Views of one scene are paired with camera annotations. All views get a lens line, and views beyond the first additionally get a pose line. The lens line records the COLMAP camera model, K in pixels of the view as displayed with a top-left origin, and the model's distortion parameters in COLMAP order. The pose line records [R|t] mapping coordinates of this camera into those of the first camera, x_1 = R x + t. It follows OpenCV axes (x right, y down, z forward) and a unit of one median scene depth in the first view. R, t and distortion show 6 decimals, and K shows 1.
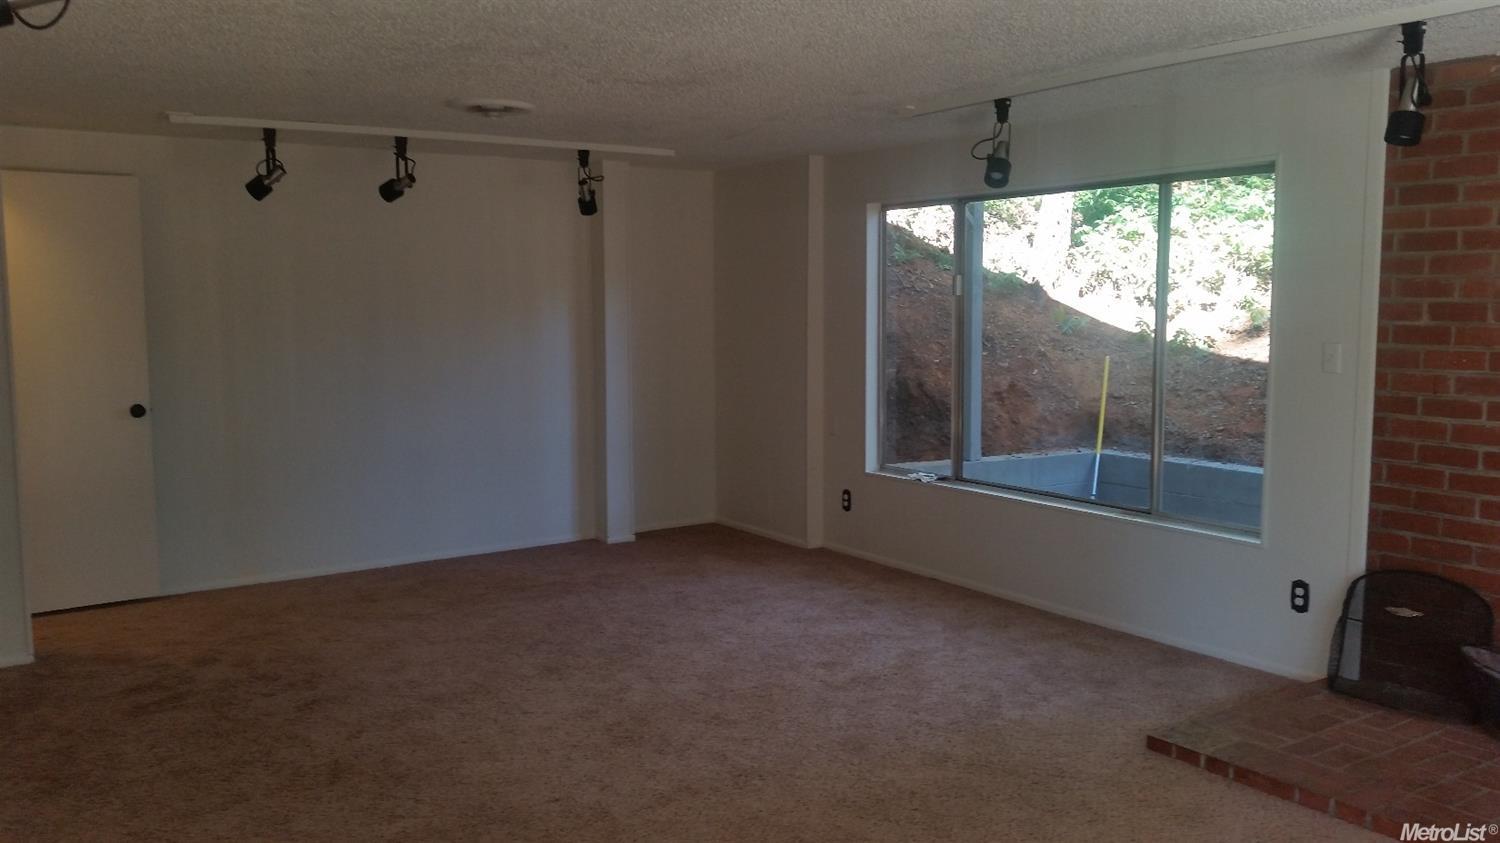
lens RADIAL K [[1242.0, 0, 750.0], [0, 1242.0, 421.5], [0, 0, 1]] dist [0.044438, -0.002760]
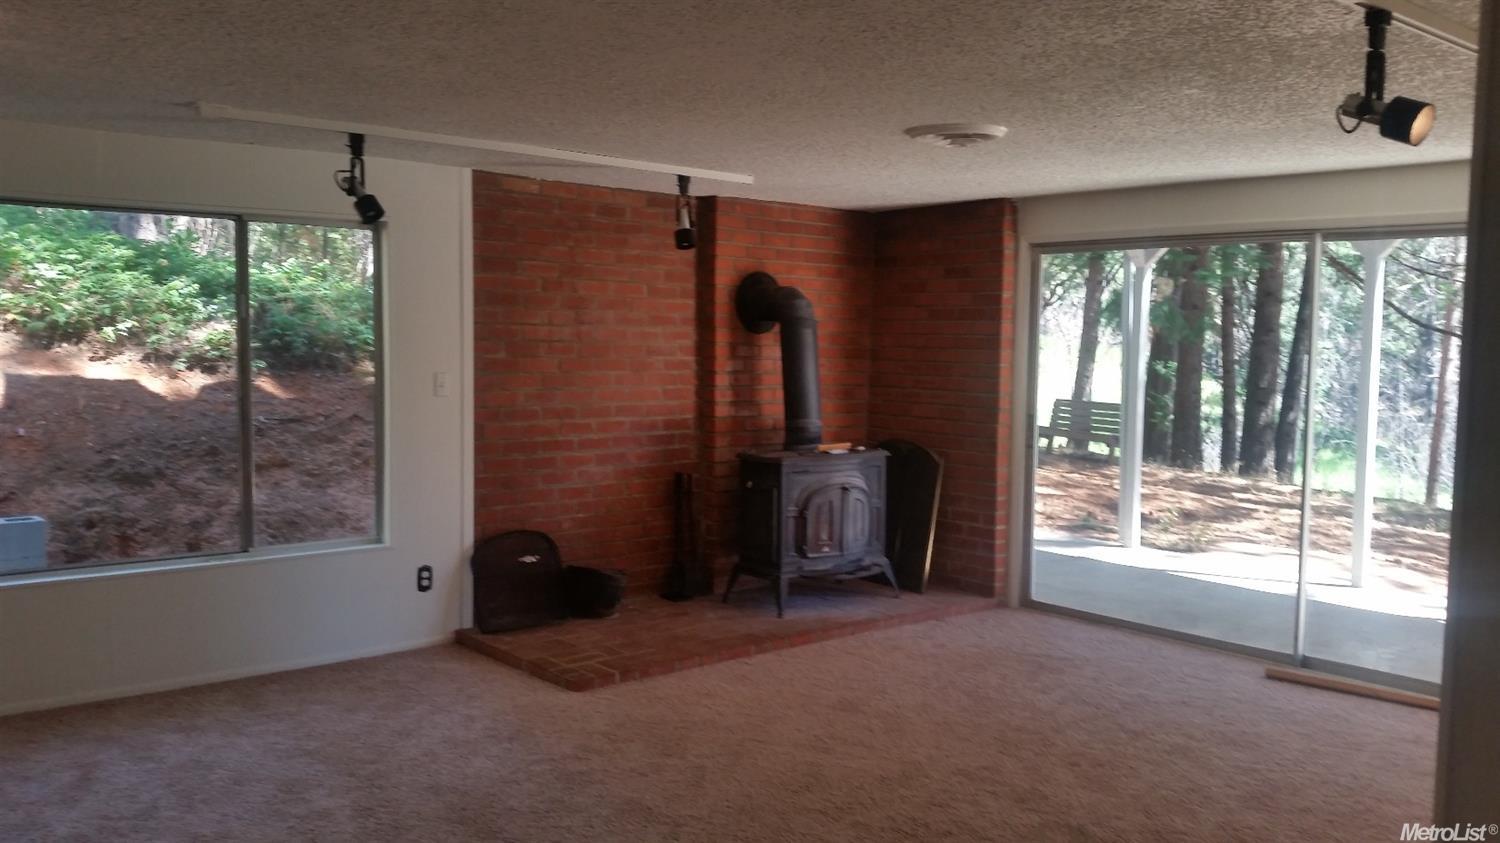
lens RADIAL K [[1281.1, 0, 750.0], [0, 1281.1, 421.5], [0, 0, 1]] dist [0.072561, -0.000918]
pose [[-0.134593, -0.070602, 0.988382, -0.880344], [0.080536, 0.993379, 0.081926, -0.095423], [-0.987623, 0.090628, -0.128016, 0.870708]]
